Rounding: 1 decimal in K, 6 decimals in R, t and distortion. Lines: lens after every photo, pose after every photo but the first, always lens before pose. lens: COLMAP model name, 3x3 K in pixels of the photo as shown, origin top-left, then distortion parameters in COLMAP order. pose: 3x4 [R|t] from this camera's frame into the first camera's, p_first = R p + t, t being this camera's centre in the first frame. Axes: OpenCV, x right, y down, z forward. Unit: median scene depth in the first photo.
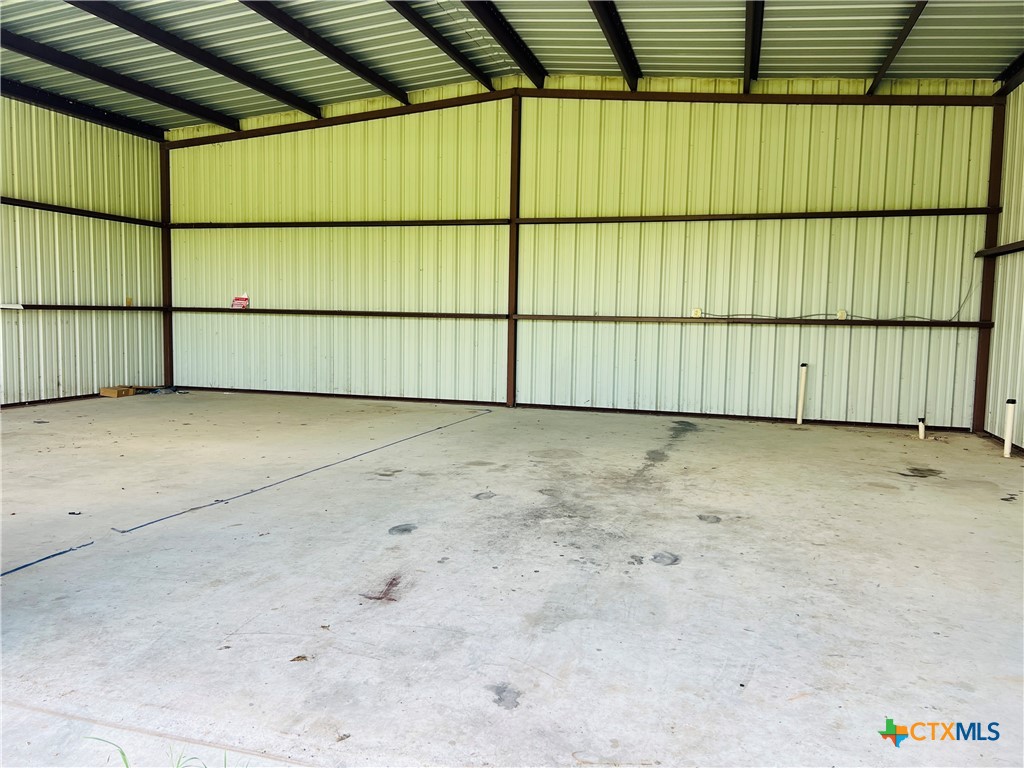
lens RADIAL K [[766.8, 0, 508.9], [0, 766.8, 383.5], [0, 0, 1]] dist [0.058075, -0.060480]
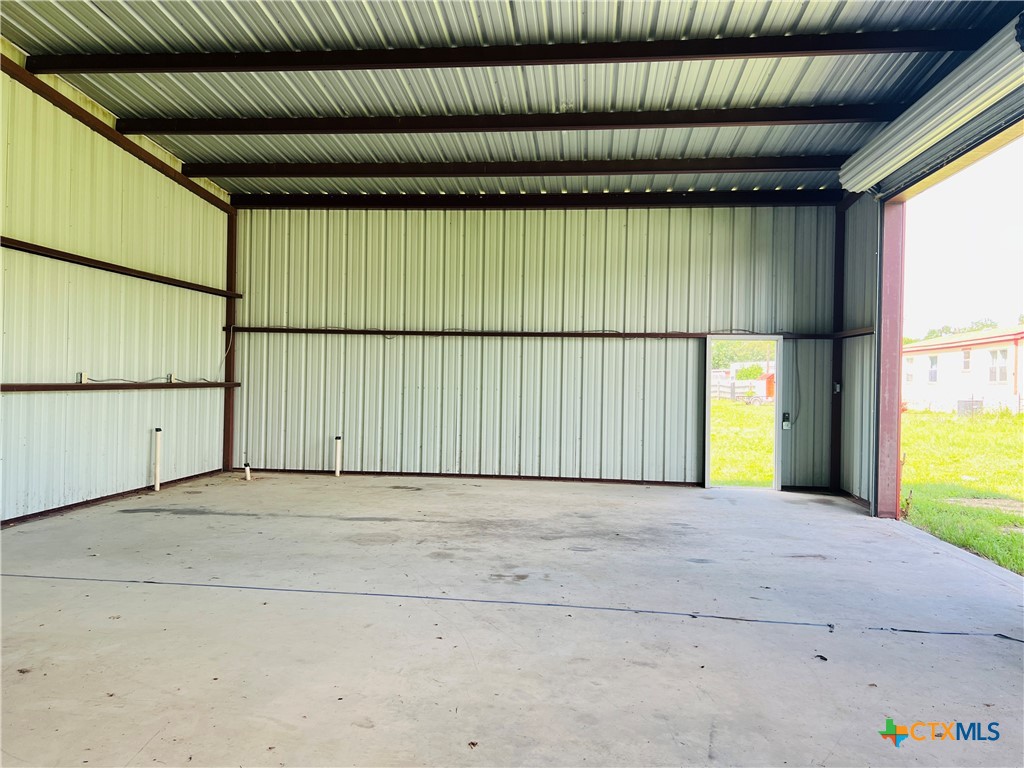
lens RADIAL K [[766.8, 0, 500.8], [0, 766.8, 384.0], [0, 0, 1]] dist [0.058075, -0.060480]
pose [[-0.182721, -0.025110, 0.982844, -0.595977], [0.076598, 0.996272, 0.039693, -0.078694], [-0.980176, 0.082537, -0.180116, 0.676257]]
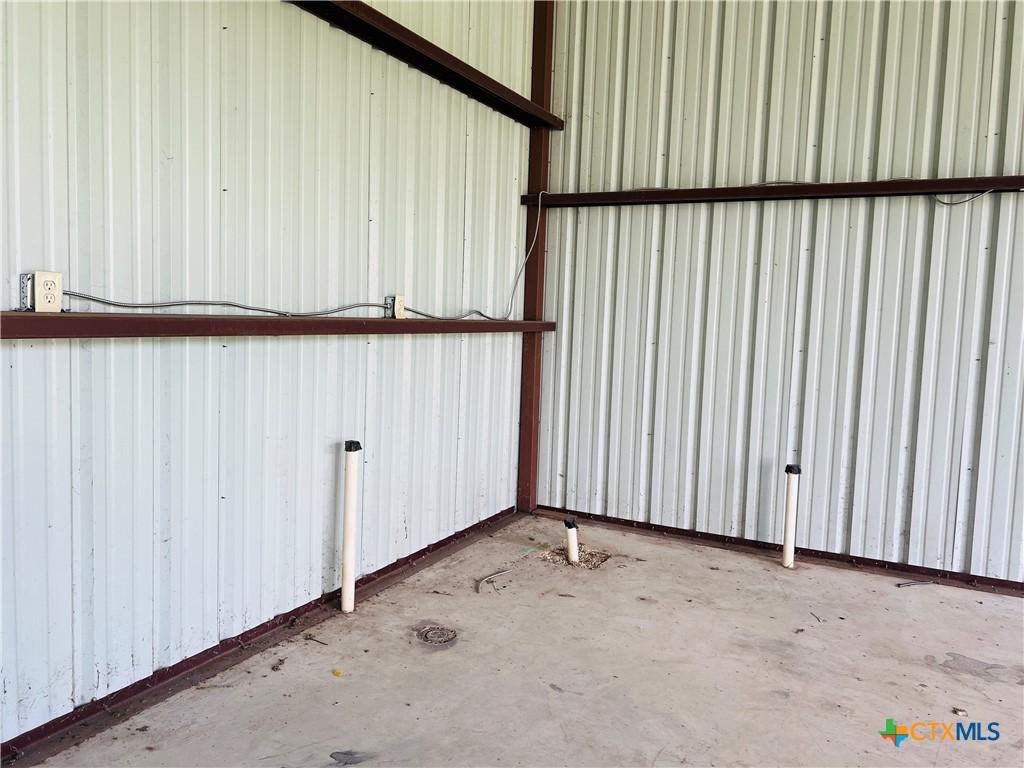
lens RADIAL K [[766.8, 0, 515.5], [0, 766.8, 380.1], [0, 0, 1]] dist [0.058075, -0.060480]
pose [[0.167893, -0.092319, 0.981473, 0.042367], [0.070379, 0.994187, 0.081475, -0.070325], [-0.983290, 0.055396, 0.173414, 0.780768]]
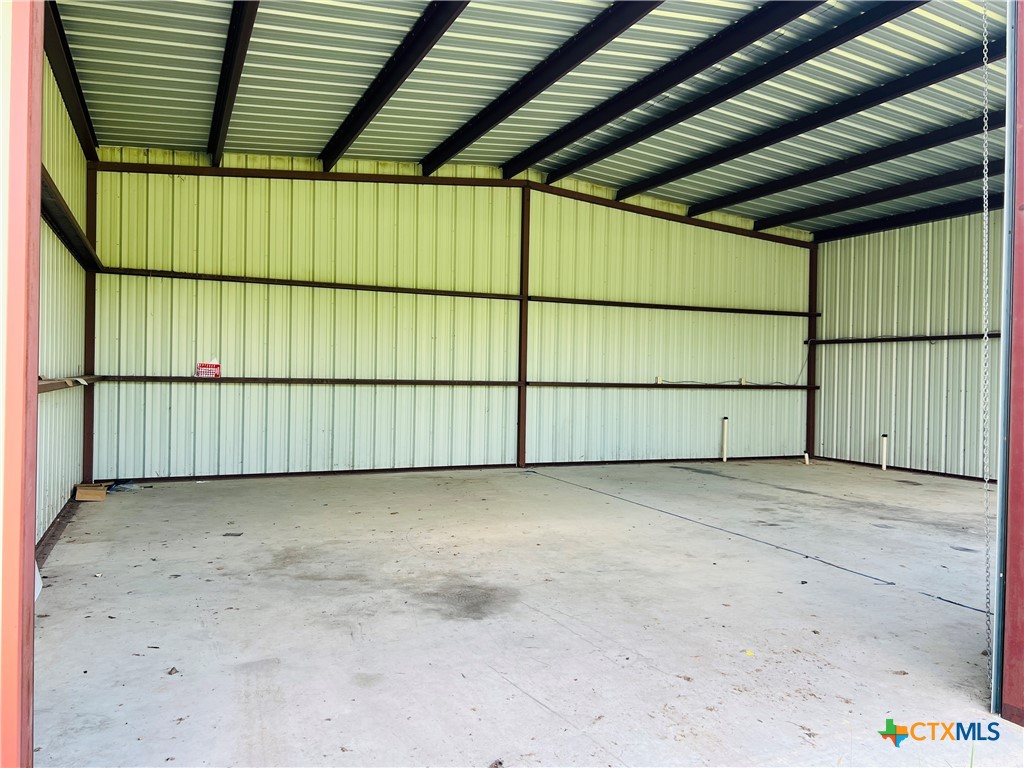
lens RADIAL K [[766.8, 0, 504.5], [0, 766.8, 384.5], [0, 0, 1]] dist [0.058075, -0.060480]
pose [[0.758301, -0.010289, 0.651824, -0.727818], [0.058117, 0.996961, -0.051873, -0.031565], [-0.649309, 0.077217, 0.756594, 0.196899]]
